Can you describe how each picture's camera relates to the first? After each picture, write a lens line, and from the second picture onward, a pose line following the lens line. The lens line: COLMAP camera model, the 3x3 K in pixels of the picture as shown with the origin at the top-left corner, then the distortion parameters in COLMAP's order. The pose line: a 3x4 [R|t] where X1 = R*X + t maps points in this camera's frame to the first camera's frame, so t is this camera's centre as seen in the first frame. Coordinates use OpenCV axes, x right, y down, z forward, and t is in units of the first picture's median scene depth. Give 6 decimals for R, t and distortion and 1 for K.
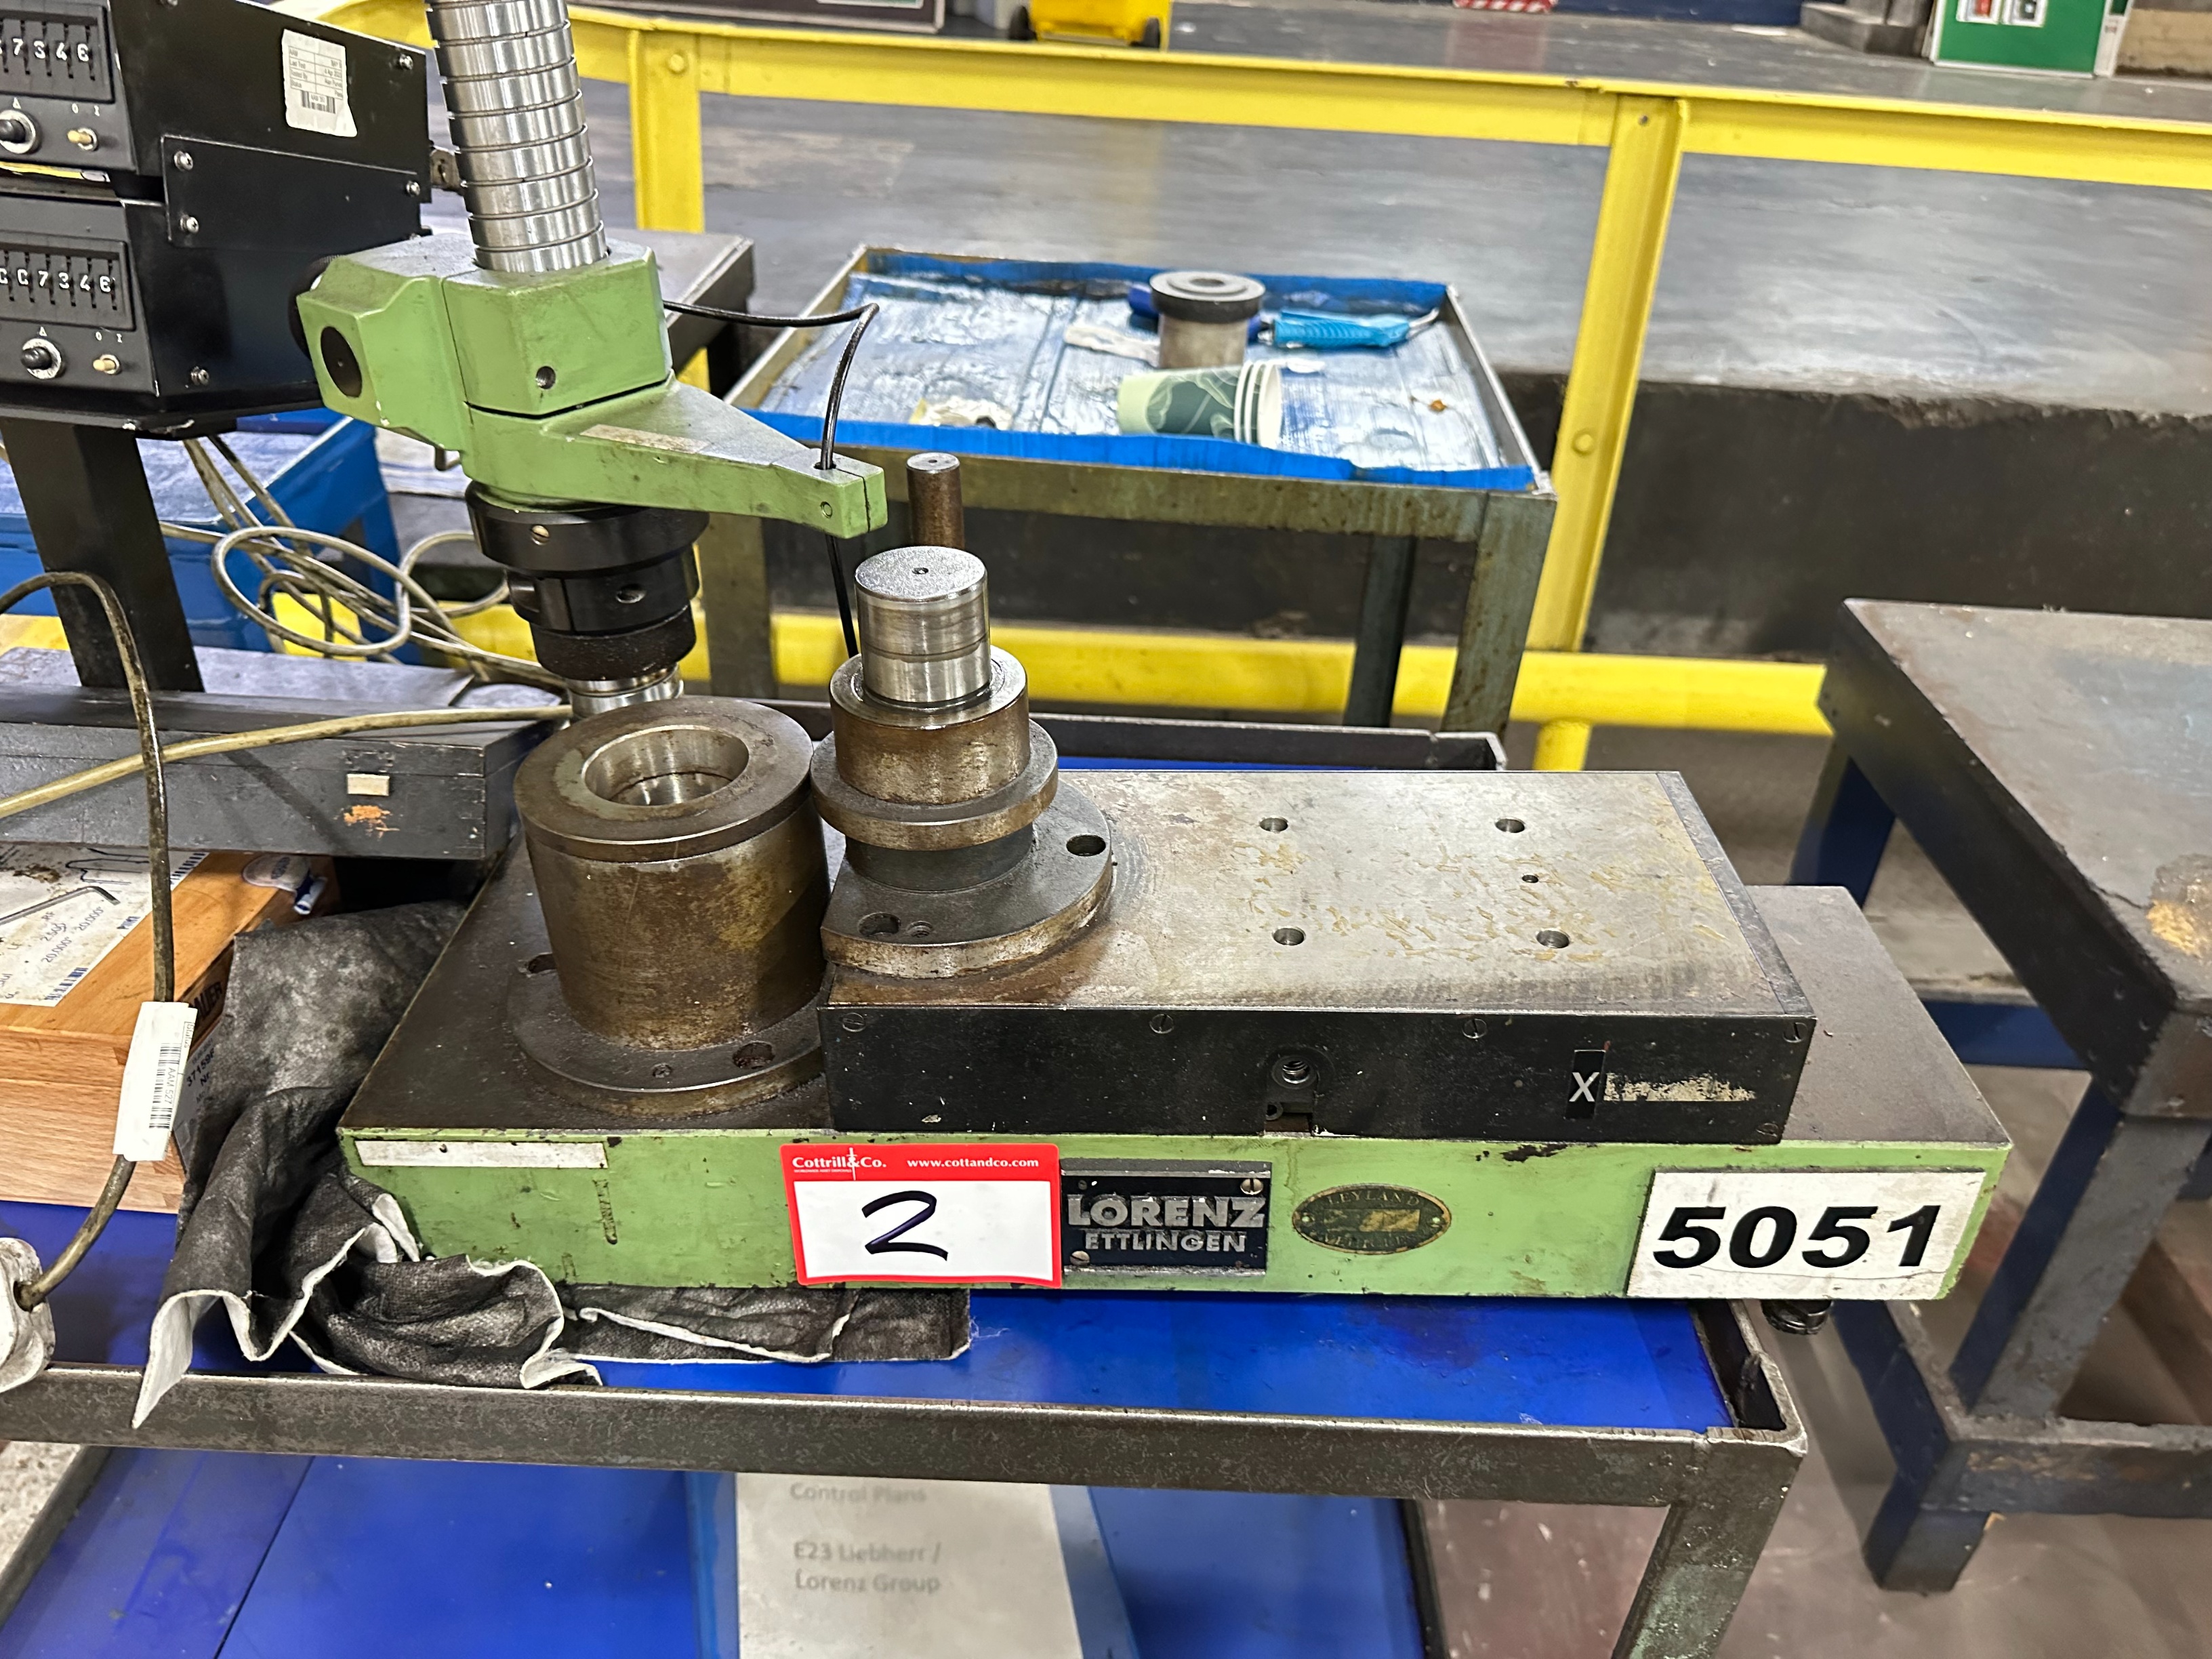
lens RADIAL K [[1556.5, 0, 1109.3], [0, 1556.5, 831.3], [0, 0, 1]] dist [0.039828, -0.045282]
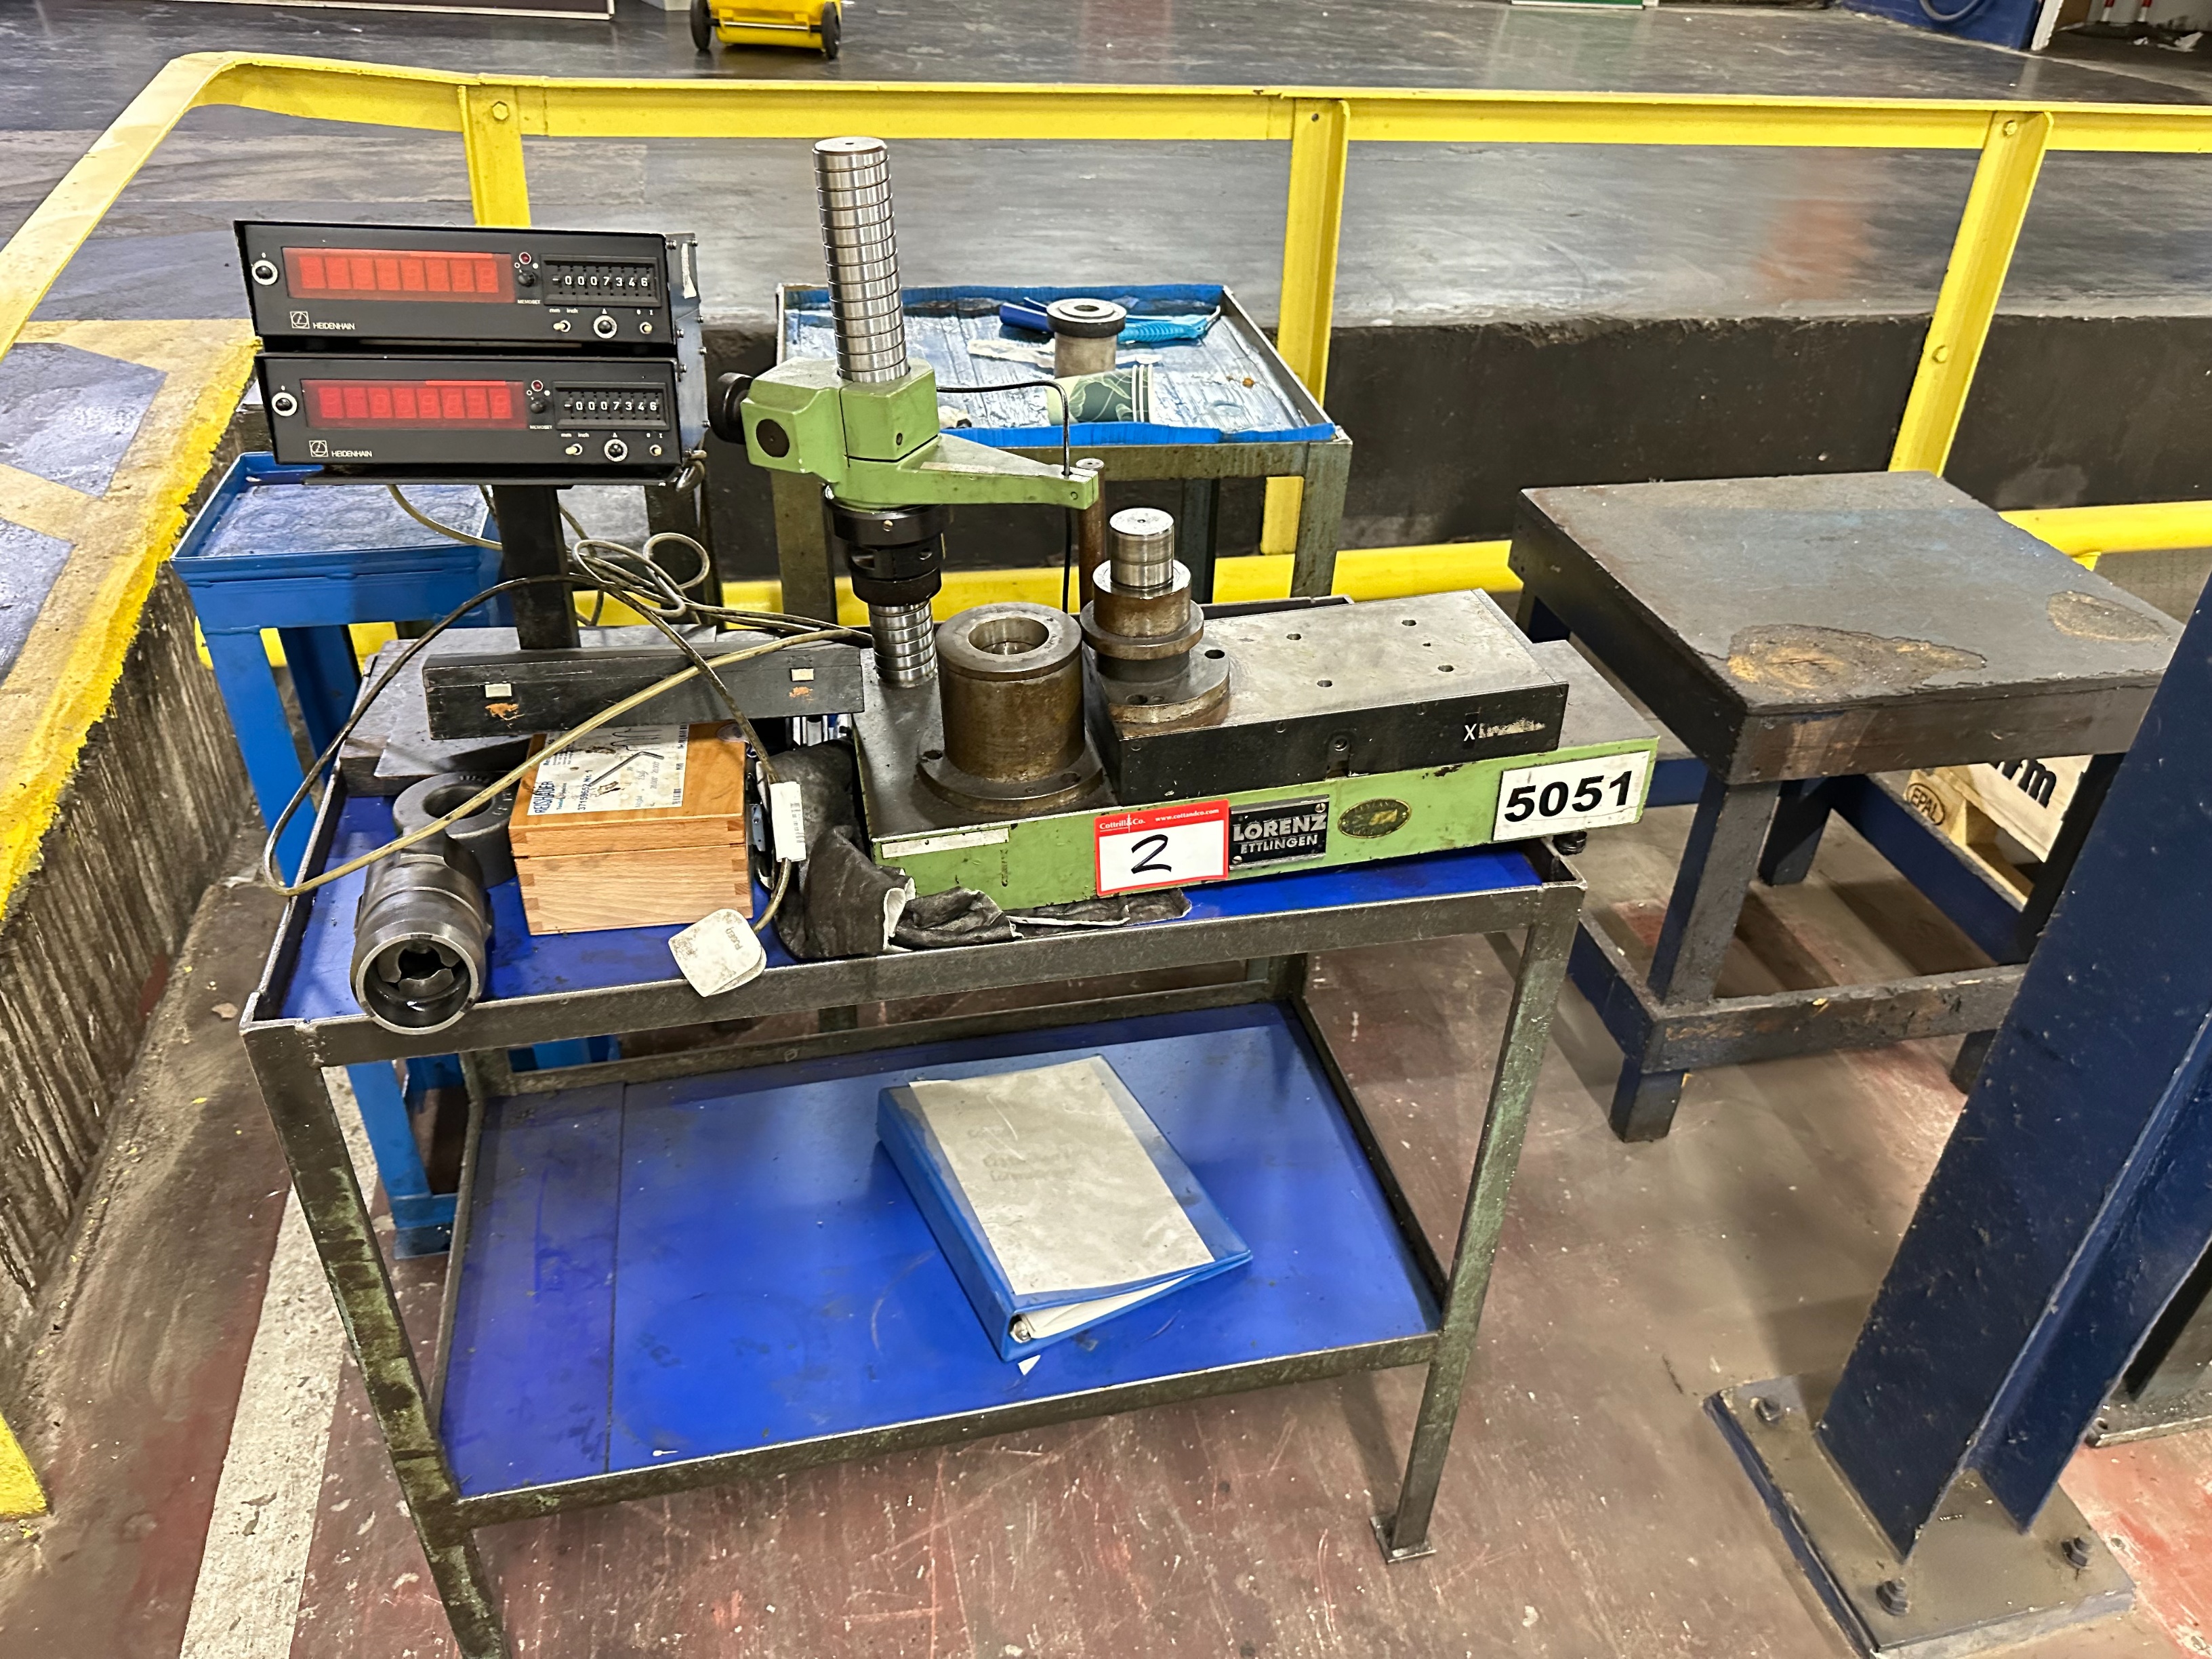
lens RADIAL K [[1556.5, 0, 1115.7], [0, 1556.5, 825.3], [0, 0, 1]] dist [0.039828, -0.045282]
pose [[0.973738, -0.135946, 0.182627, -0.240330], [0.129838, 0.990511, 0.045050, 0.054843], [-0.187018, -0.020155, 0.982150, -0.418801]]
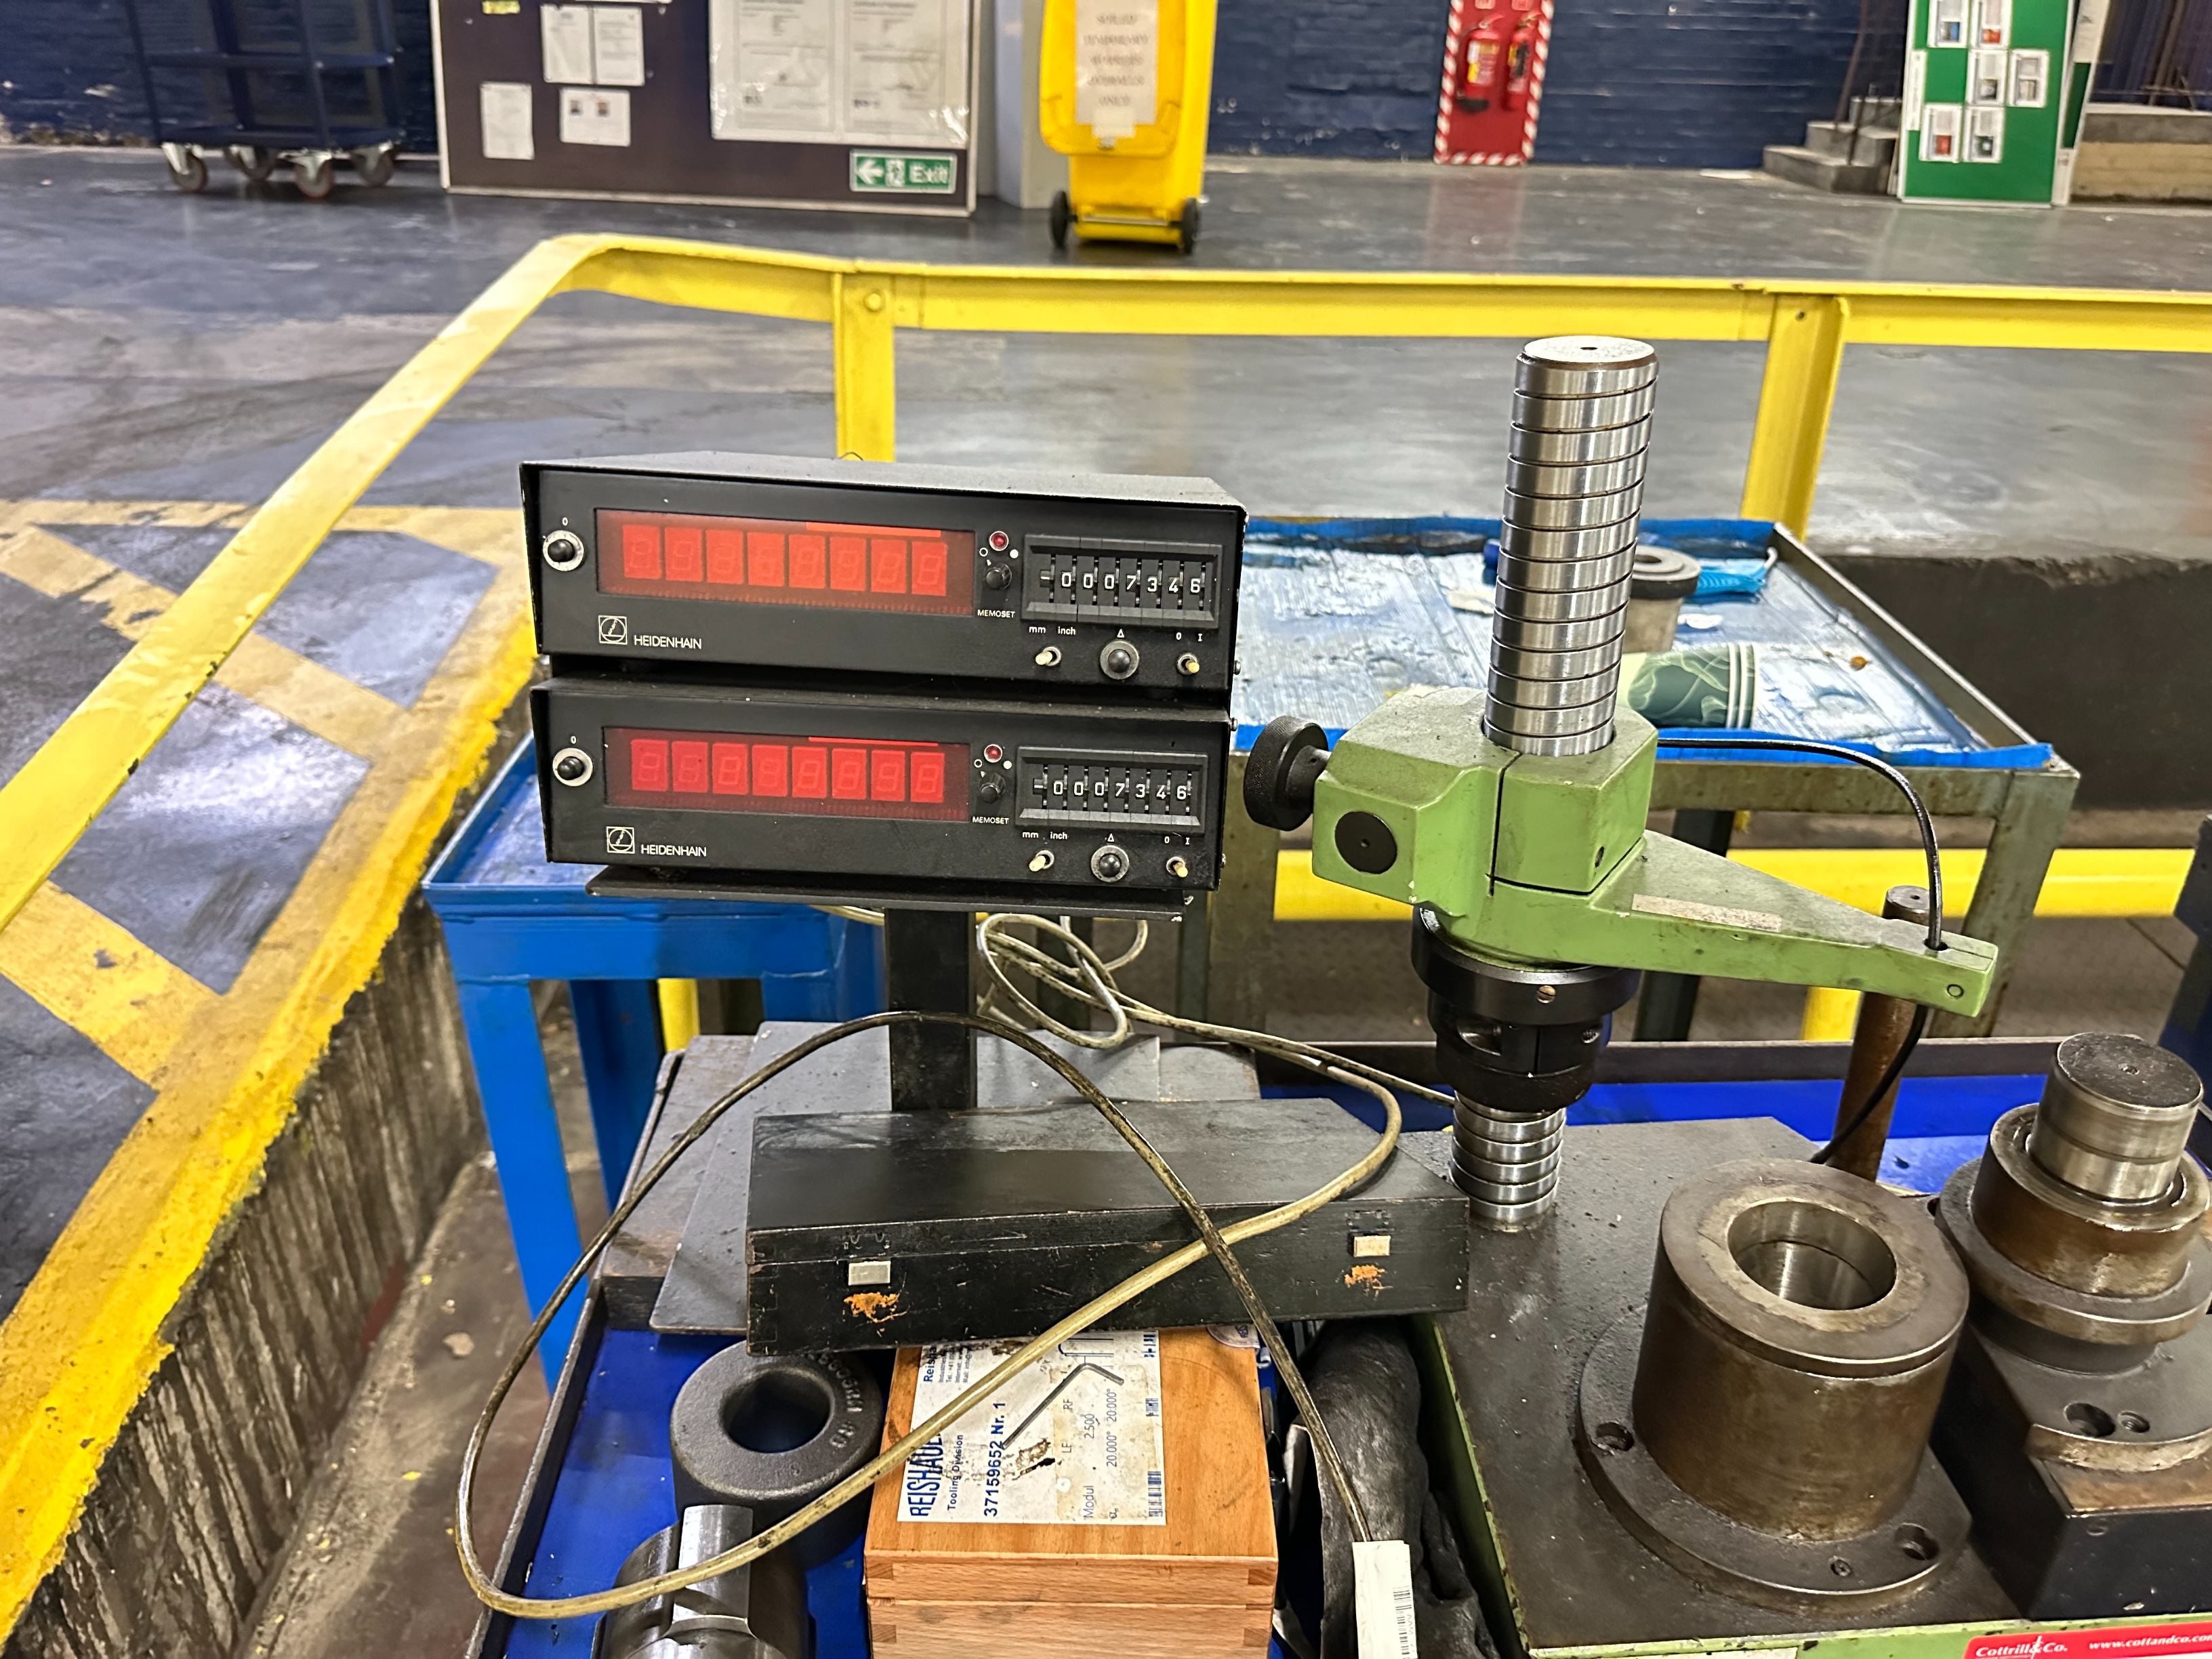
lens RADIAL K [[1556.5, 0, 1122.8], [0, 1556.5, 840.3], [0, 0, 1]] dist [0.039828, -0.045282]
pose [[0.998090, -0.051235, 0.034505, -0.333235], [0.053510, 0.996207, -0.068612, -0.117206], [-0.030858, 0.070327, 0.997047, -0.009006]]
